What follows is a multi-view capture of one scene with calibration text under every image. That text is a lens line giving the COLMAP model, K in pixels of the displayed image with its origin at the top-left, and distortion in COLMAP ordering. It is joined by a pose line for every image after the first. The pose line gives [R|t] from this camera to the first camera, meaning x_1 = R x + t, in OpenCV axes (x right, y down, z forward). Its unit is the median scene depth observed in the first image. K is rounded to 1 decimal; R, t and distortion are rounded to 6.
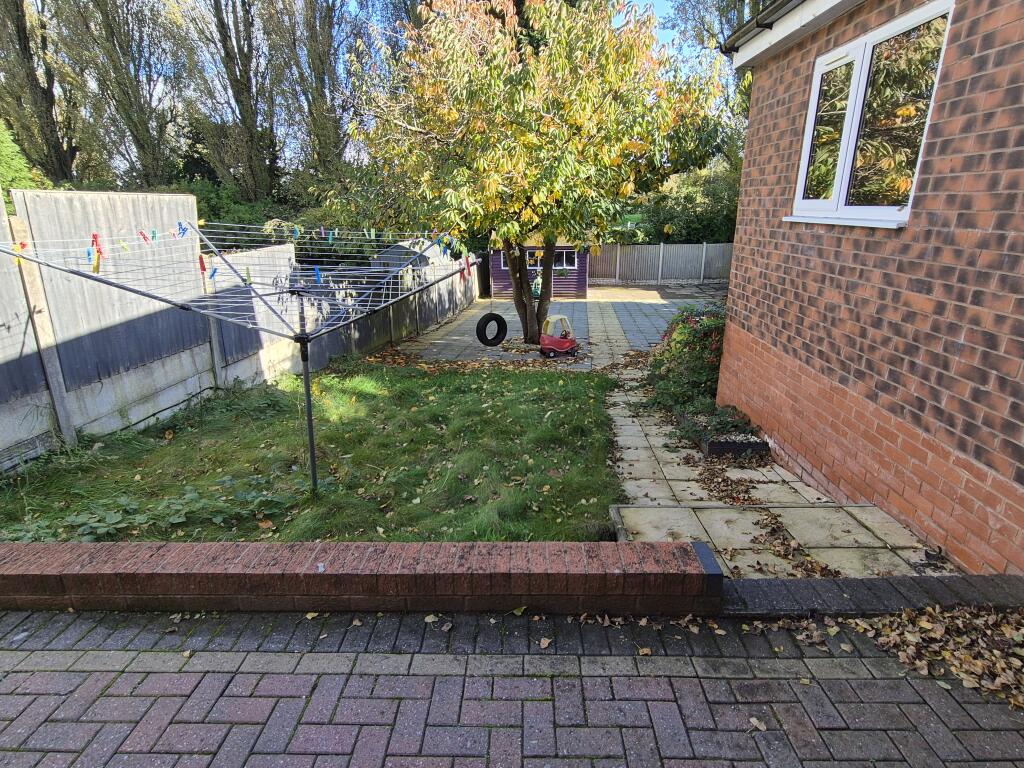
lens RADIAL K [[513.5, 0, 512.4], [0, 513.5, 382.3], [0, 0, 1]] dist [-0.004486, -0.000353]
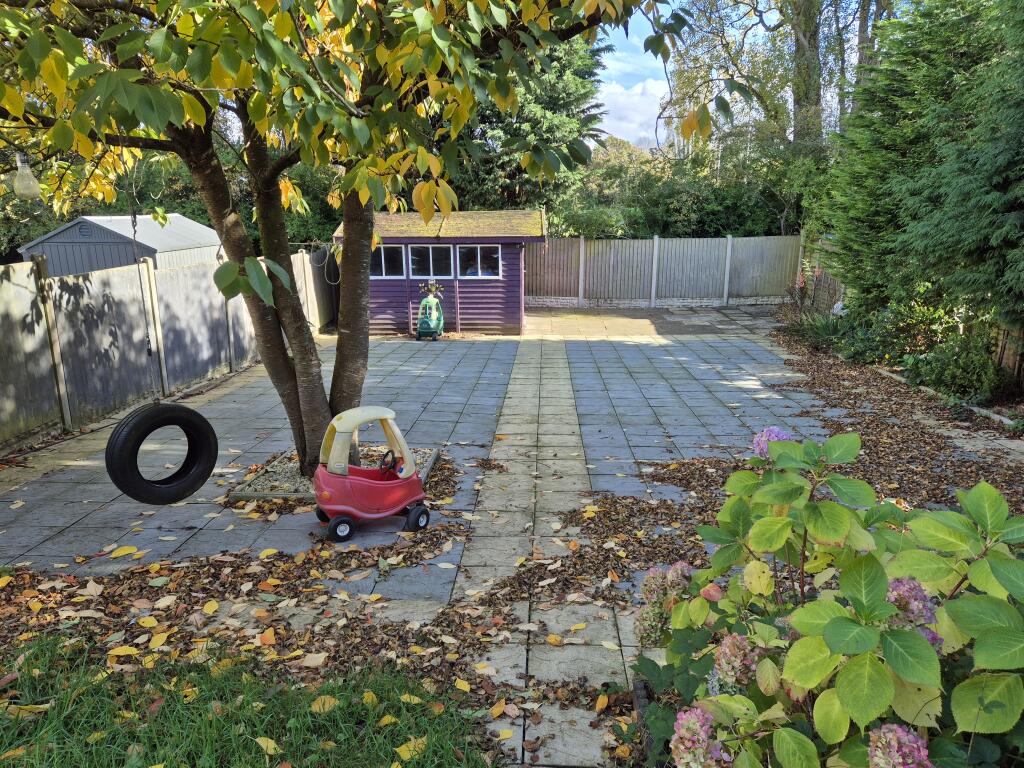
lens RADIAL K [[690.3, 0, 511.9], [0, 690.3, 386.3], [0, 0, 1]] dist [0.066746, -0.000036]
pose [[0.996934, -0.007045, 0.077931, 0.078580], [0.012451, 0.997532, -0.069099, -0.059410], [-0.077252, 0.069858, 0.994561, 0.287778]]
